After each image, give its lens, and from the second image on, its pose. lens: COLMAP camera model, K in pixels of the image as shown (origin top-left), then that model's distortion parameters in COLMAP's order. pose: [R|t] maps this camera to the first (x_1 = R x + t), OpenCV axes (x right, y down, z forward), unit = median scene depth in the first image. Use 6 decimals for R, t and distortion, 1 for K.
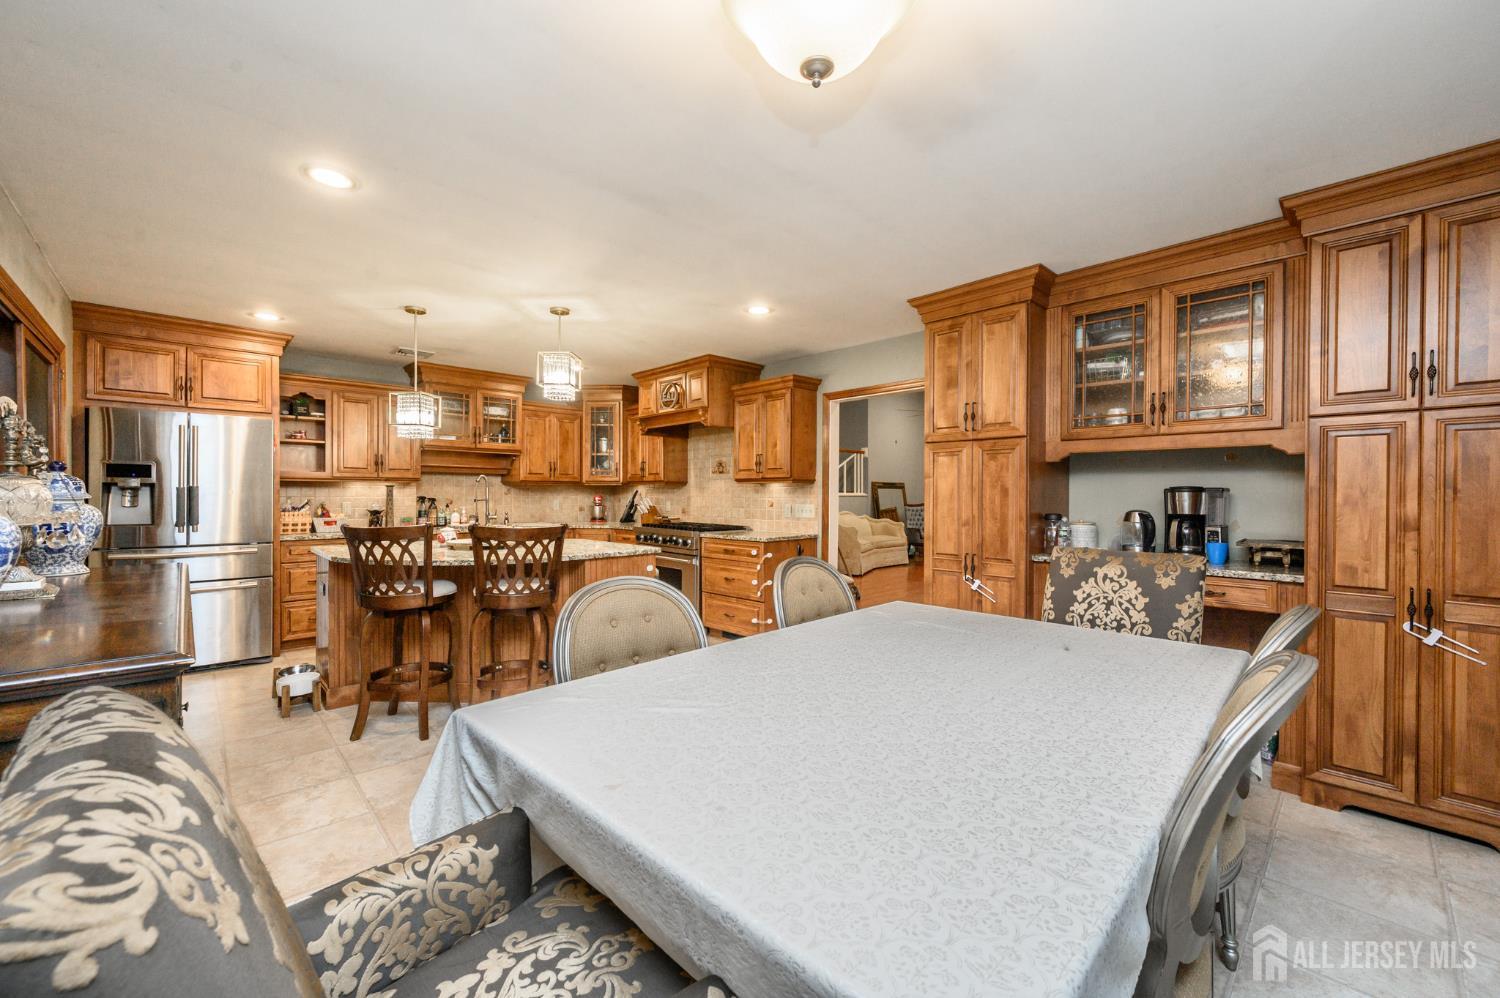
lens RADIAL K [[591.6, 0, 750.0], [0, 591.6, 499.0], [0, 0, 1]] dist [-0.003589, -0.000074]
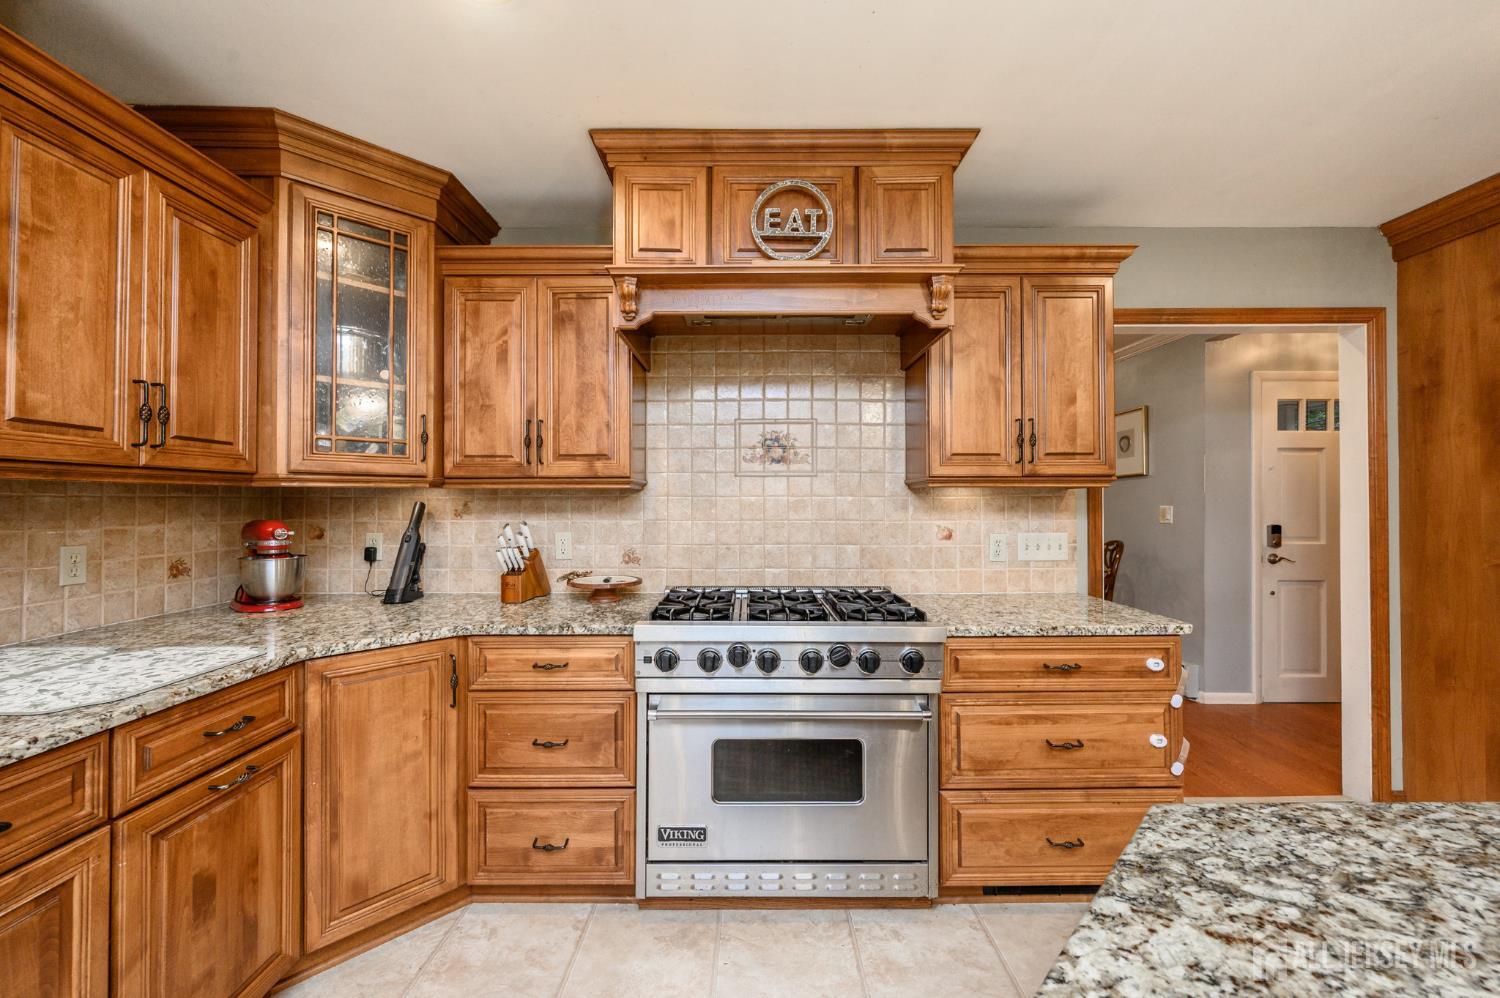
lens RADIAL K [[595.6, 0, 750.5], [0, 595.6, 494.7], [0, 0, 1]] dist [0.000315, 0.000330]
pose [[0.691868, 0.005222, 0.722005, -0.366625], [0.011710, 0.999761, -0.018452, -0.013366], [-0.721929, 0.021221, 0.691642, 0.730775]]
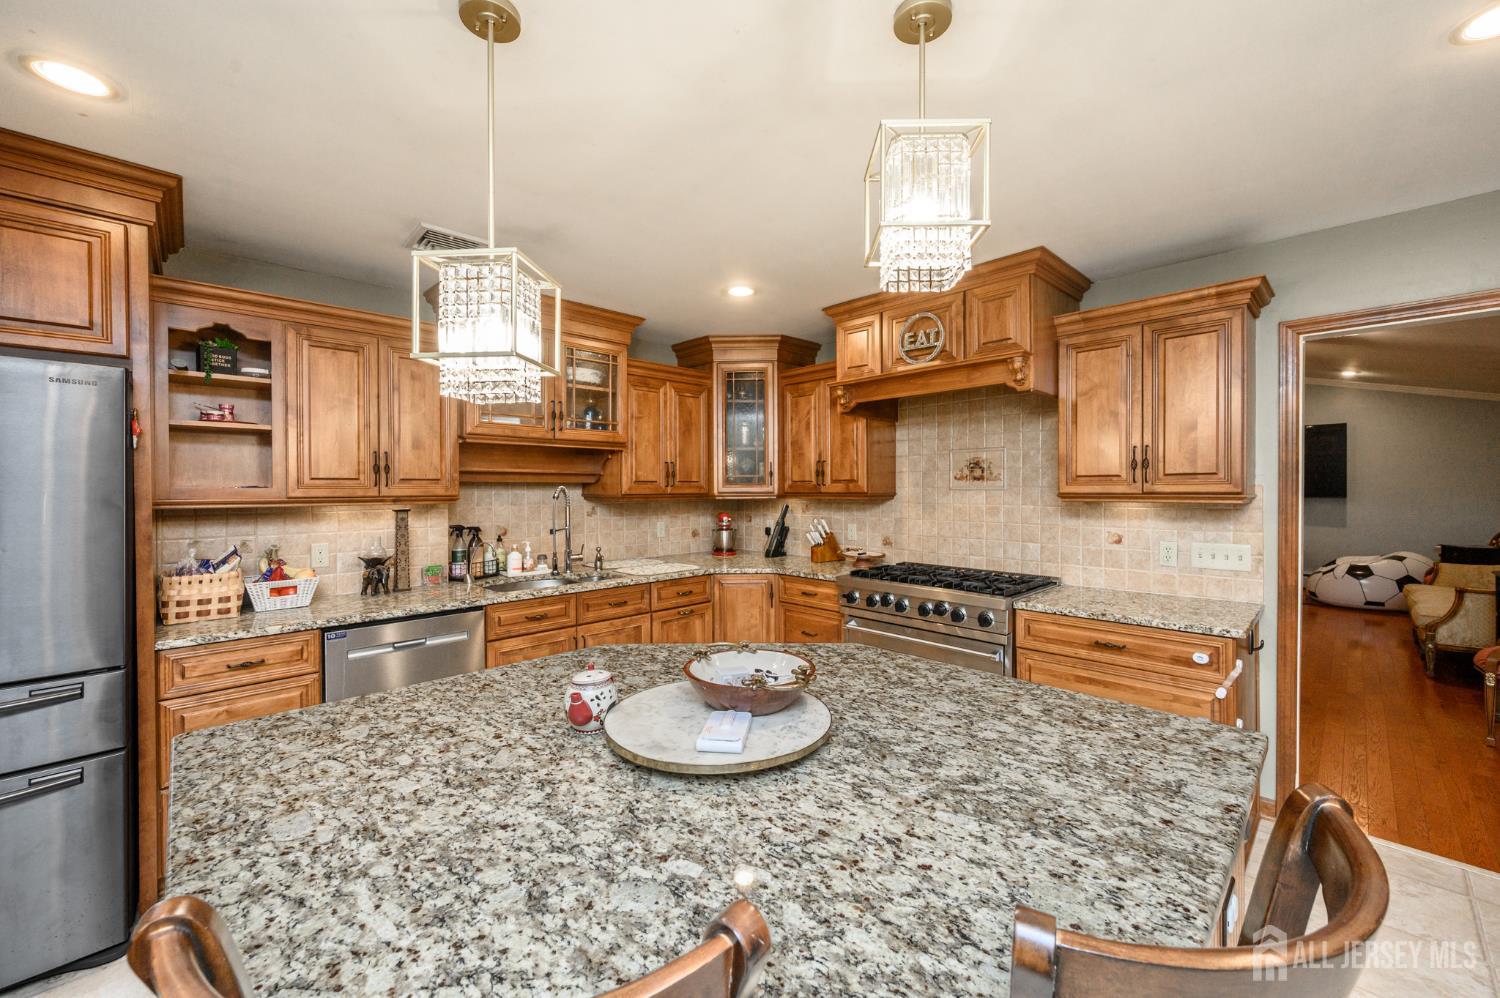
lens RADIAL K [[588.5, 0, 751.7], [0, 588.5, 495.4], [0, 0, 1]] dist [-0.001526, -0.000033]
pose [[0.999956, -0.008392, 0.004085, -0.273386], [0.008382, 0.999962, 0.002470, -0.031931], [-0.004106, -0.002435, 0.999989, 0.432333]]
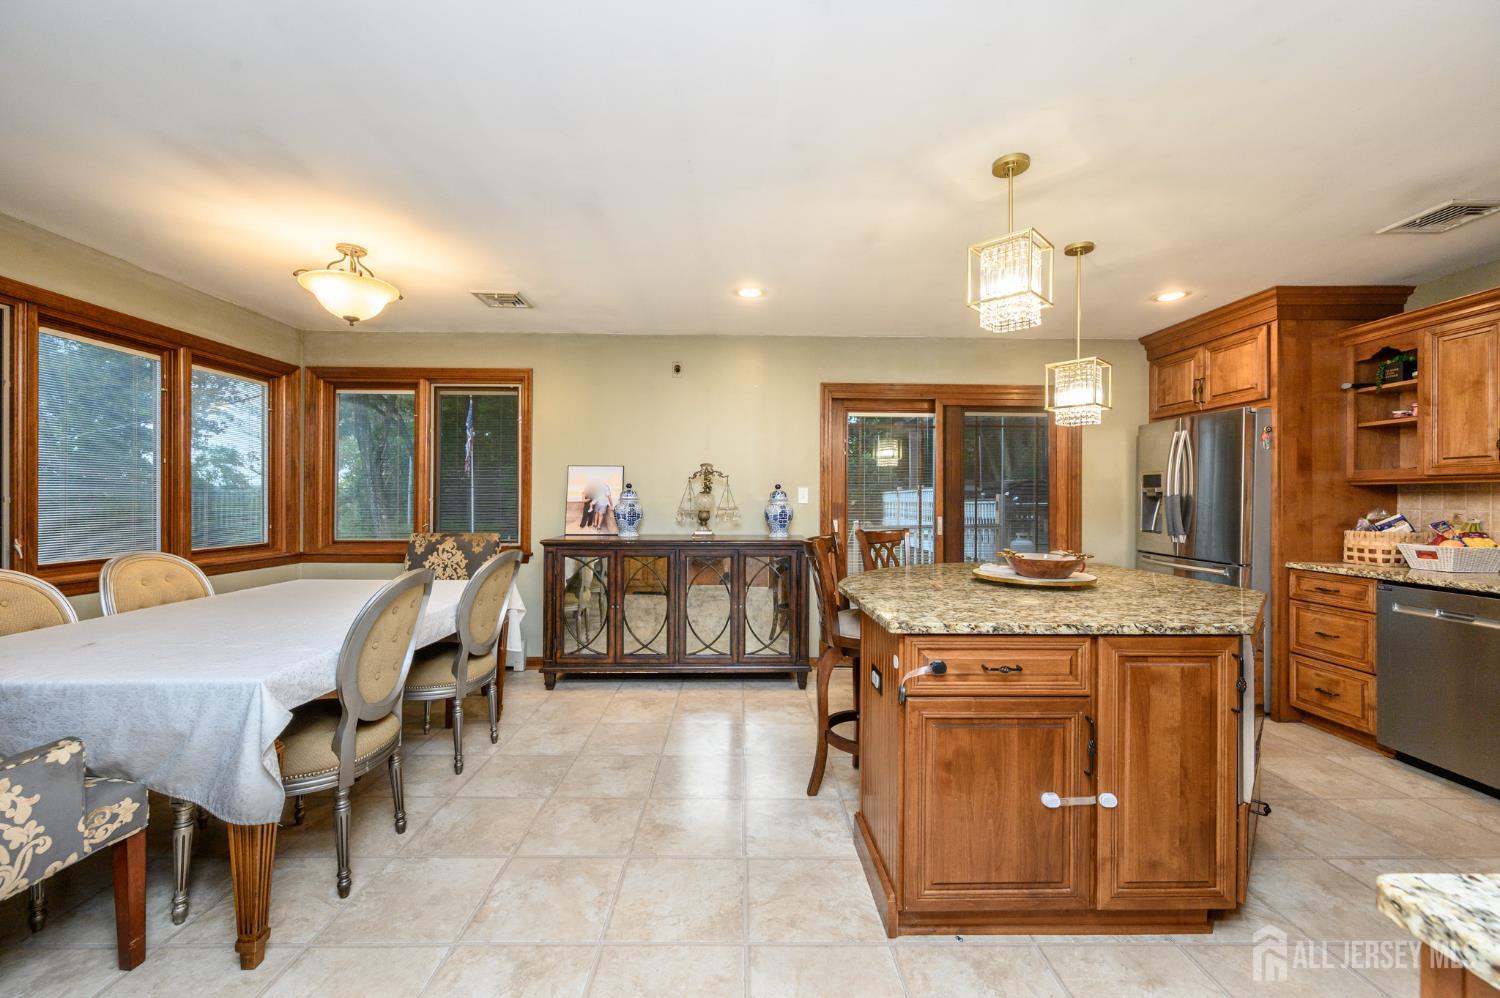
lens RADIAL K [[588.5, 0, 751.7], [0, 588.5, 495.4], [0, 0, 1]] dist [-0.001526, -0.000033]
pose [[-0.672907, -0.009661, -0.739664, 0.148635], [-0.014004, 0.999902, -0.000320, -0.007124], [0.739595, 0.010143, -0.672976, 0.766966]]
